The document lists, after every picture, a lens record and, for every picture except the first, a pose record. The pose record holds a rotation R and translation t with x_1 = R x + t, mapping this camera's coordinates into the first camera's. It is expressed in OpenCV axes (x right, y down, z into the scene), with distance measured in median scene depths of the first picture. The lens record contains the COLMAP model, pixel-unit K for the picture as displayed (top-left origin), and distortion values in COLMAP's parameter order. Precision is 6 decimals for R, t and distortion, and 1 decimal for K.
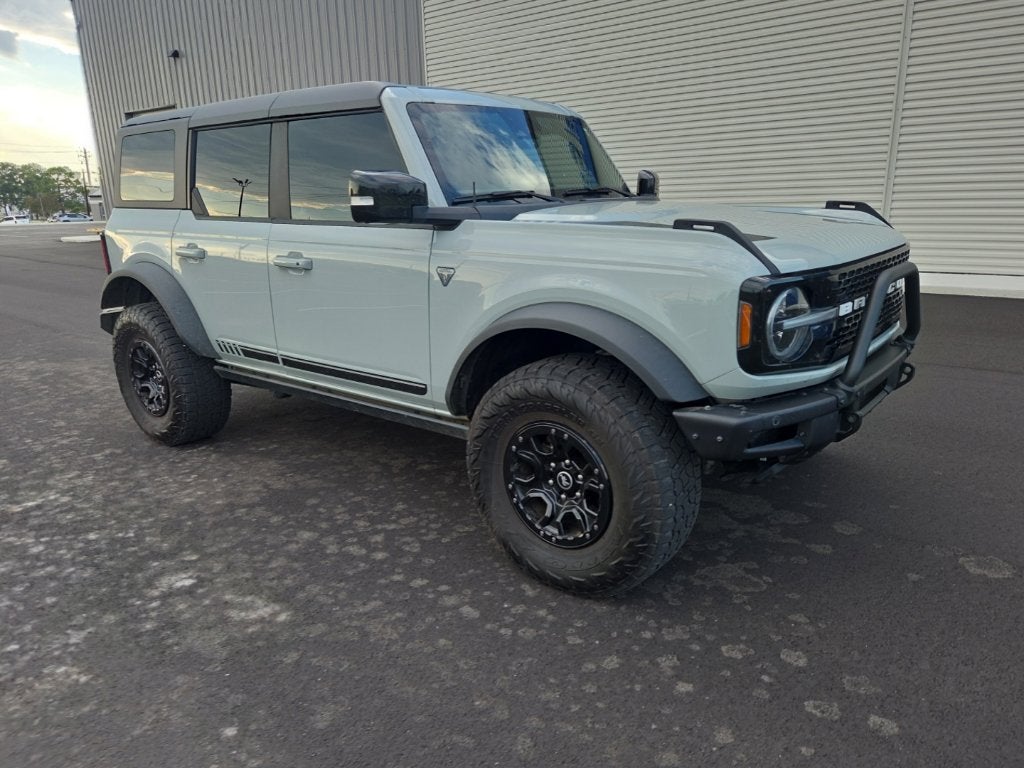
lens RADIAL K [[701.7, 0, 542.7], [0, 701.7, 395.1], [0, 0, 1]] dist [0.070494, -0.047365]
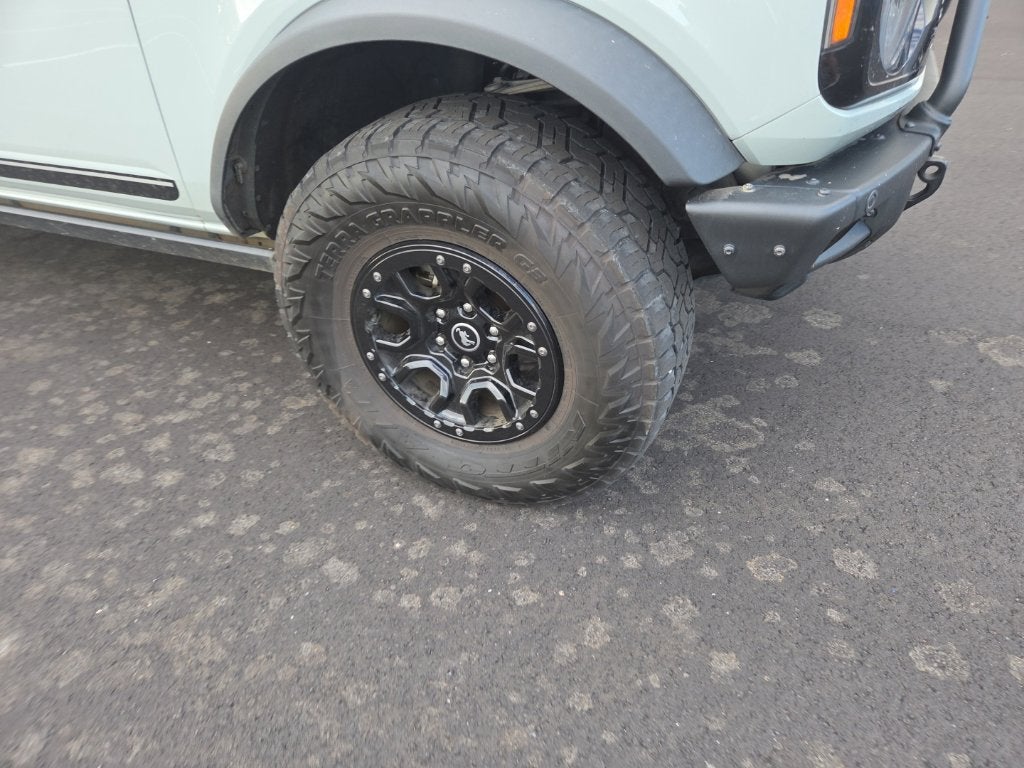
lens RADIAL K [[684.9, 0, 518.9], [0, 684.9, 383.7], [0, 0, 1]] dist [0.078591, -0.079008]
pose [[0.969394, -0.165690, 0.181171, -0.030429], [0.095274, 0.933980, 0.344389, -0.028566], [-0.226272, -0.316587, 0.921181, 0.397641]]
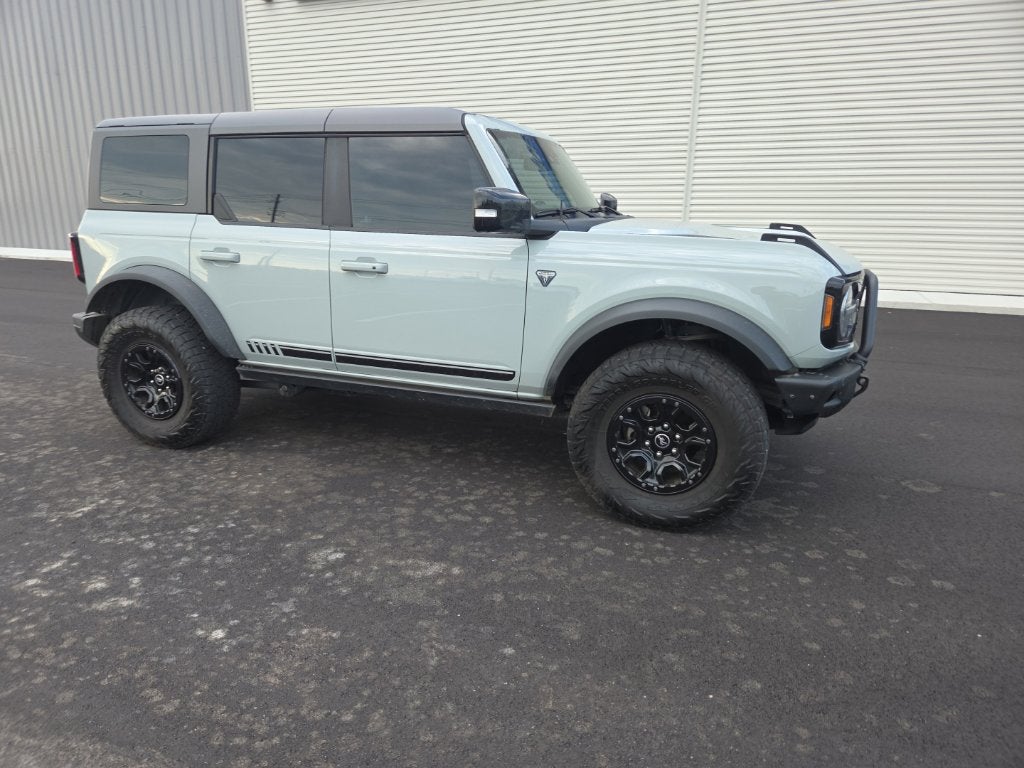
lens RADIAL K [[679.4, 0, 493.4], [0, 679.4, 402.2], [0, 0, 1]] dist [0.082109, -0.073479]
pose [[0.965527, -0.046861, 0.256052, -0.493953], [0.045088, 0.998901, 0.012795, 0.020009], [-0.256370, -0.000809, 0.966578, -0.087074]]
